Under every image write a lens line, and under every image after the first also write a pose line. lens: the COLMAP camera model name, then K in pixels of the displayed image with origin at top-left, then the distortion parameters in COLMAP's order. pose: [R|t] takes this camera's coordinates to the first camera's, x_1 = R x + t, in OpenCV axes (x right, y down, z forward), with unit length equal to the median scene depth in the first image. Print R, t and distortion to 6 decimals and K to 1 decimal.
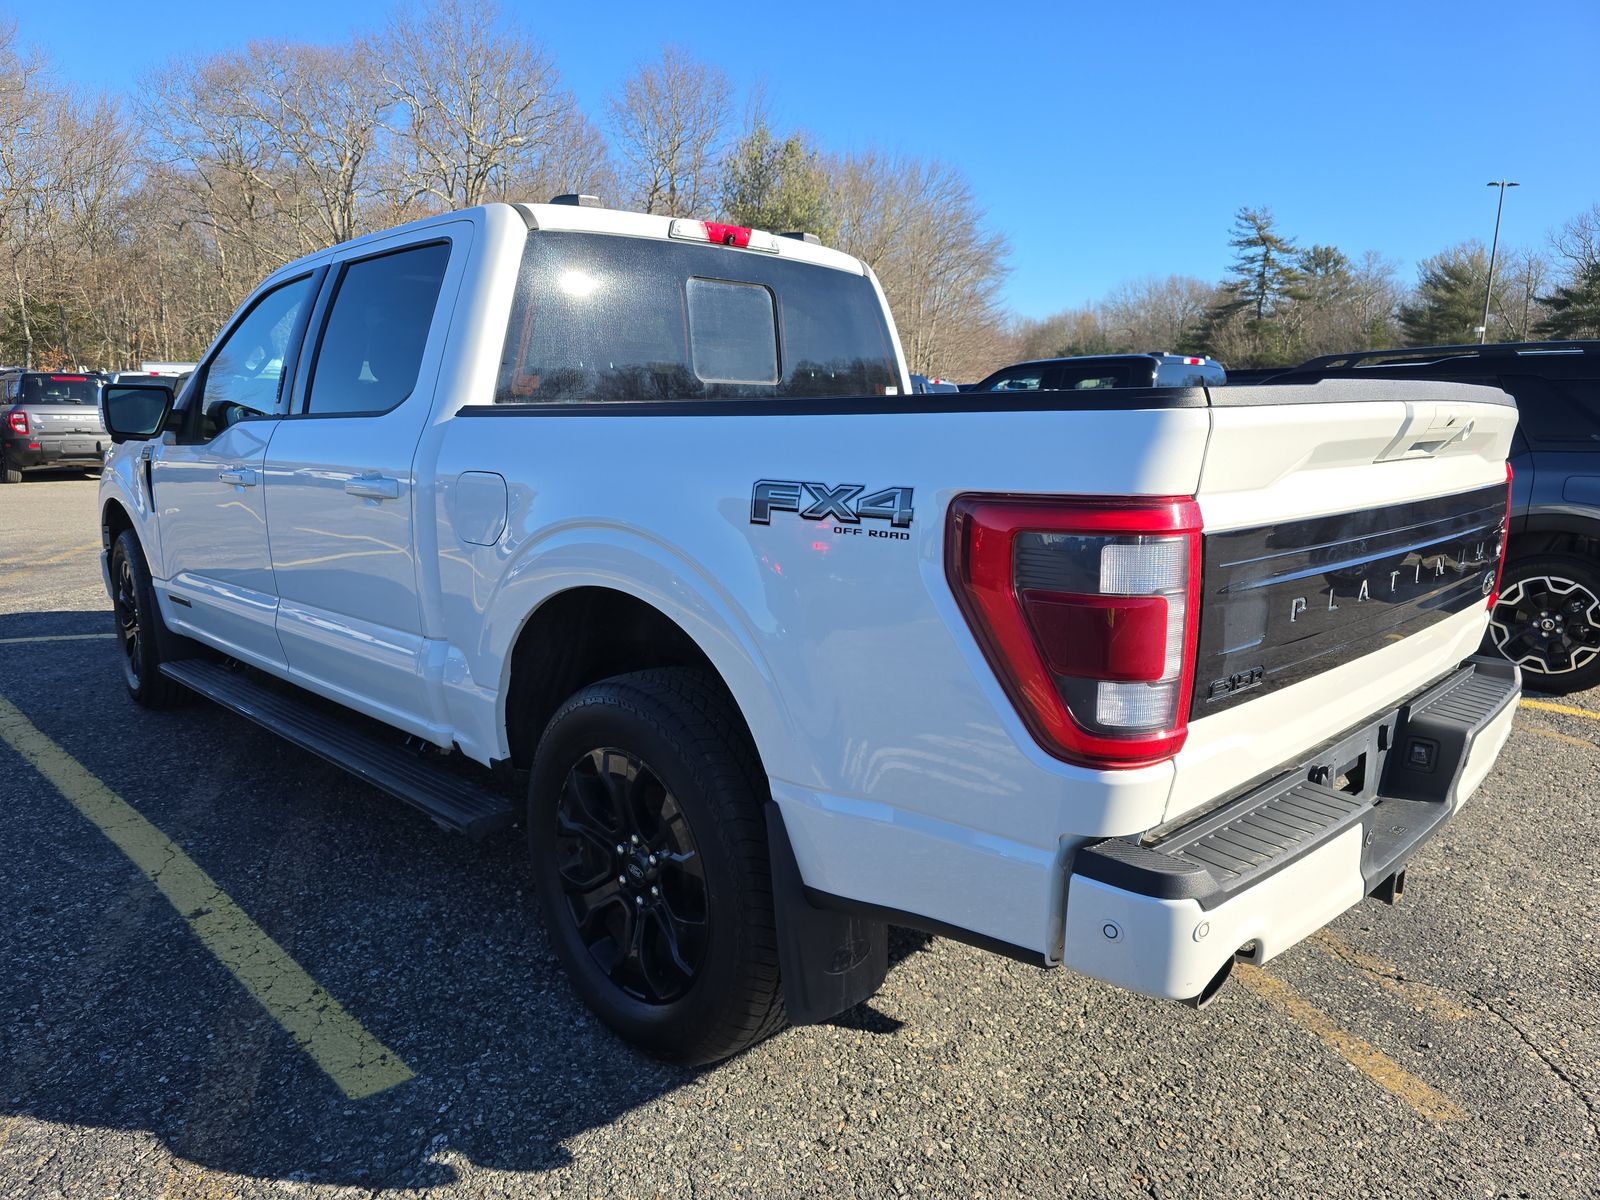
lens RADIAL K [[1077.9, 0, 800.0], [0, 1077.9, 600.0], [0, 0, 1]] dist [0.002207, -0.000364]
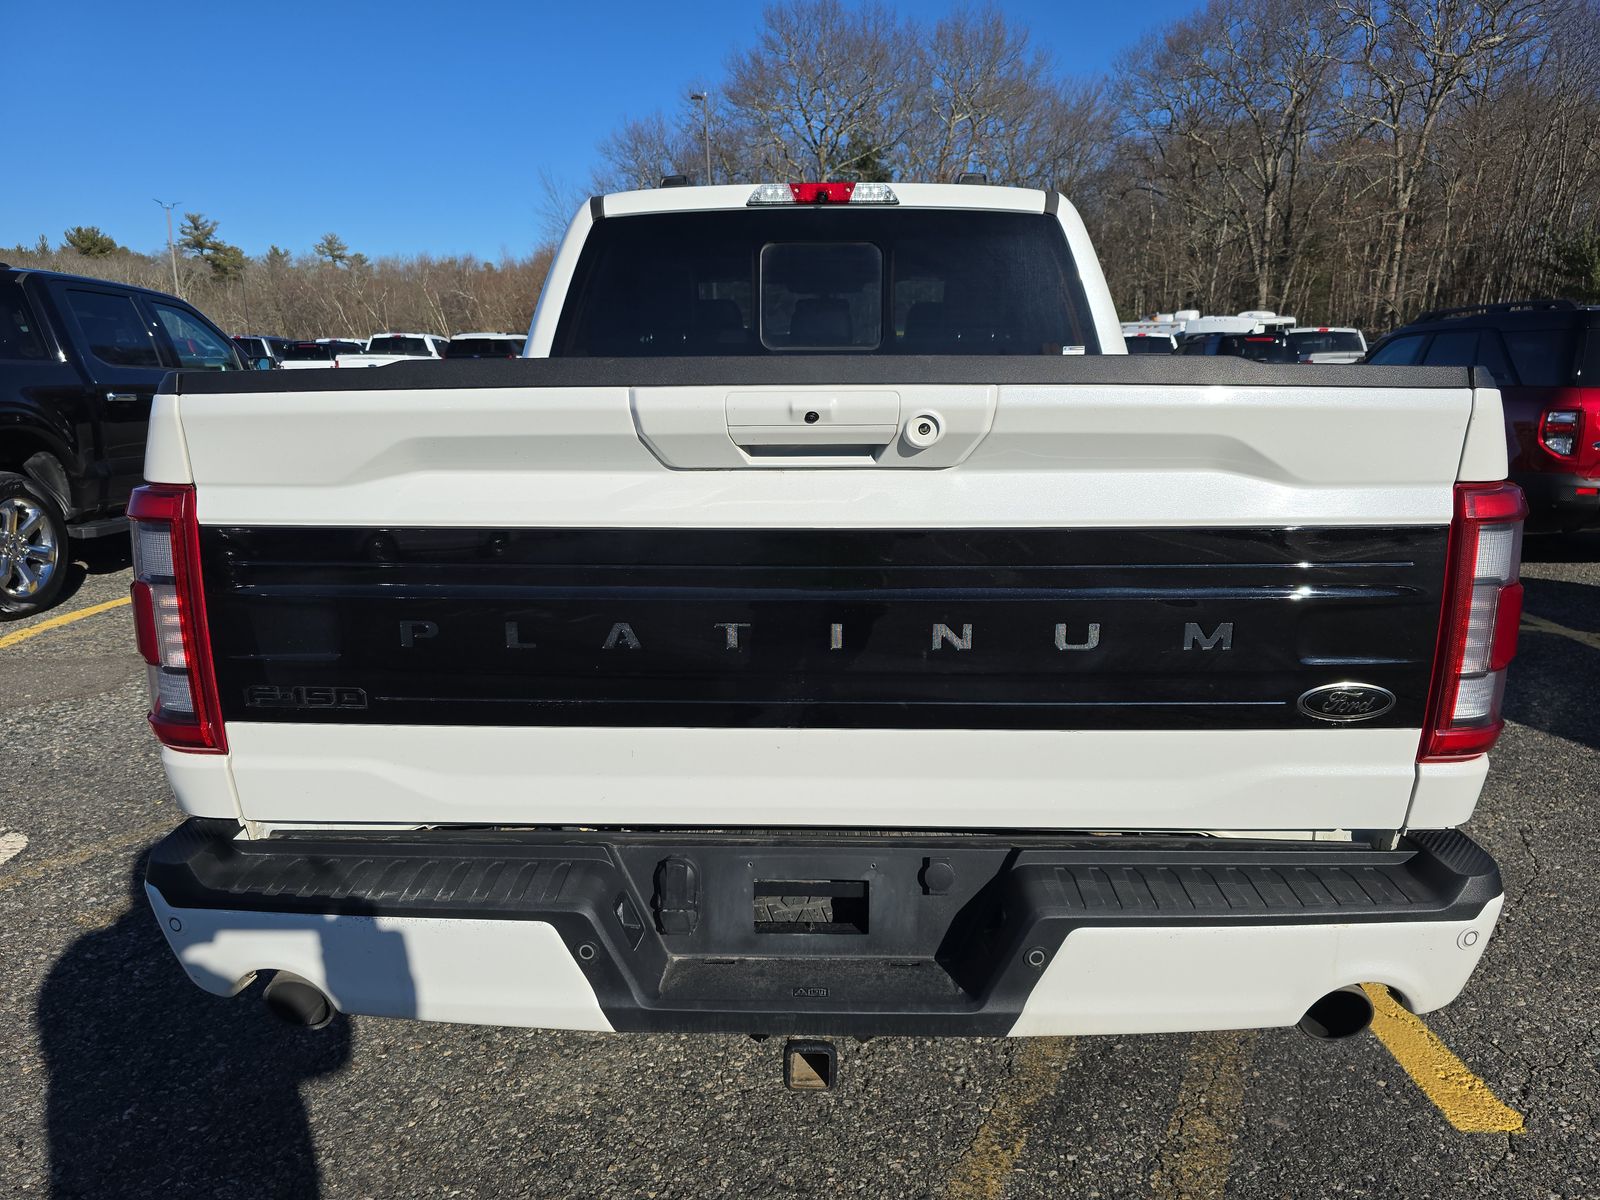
lens RADIAL K [[1092.5, 0, 800.0], [0, 1092.5, 600.0], [0, 0, 1]] dist [0.008014, -0.000172]
pose [[0.686796, 0.143786, -0.712486, 0.637357], [-0.116327, 0.989347, 0.087526, -0.062563], [0.717481, 0.022769, 0.696206, 0.311471]]
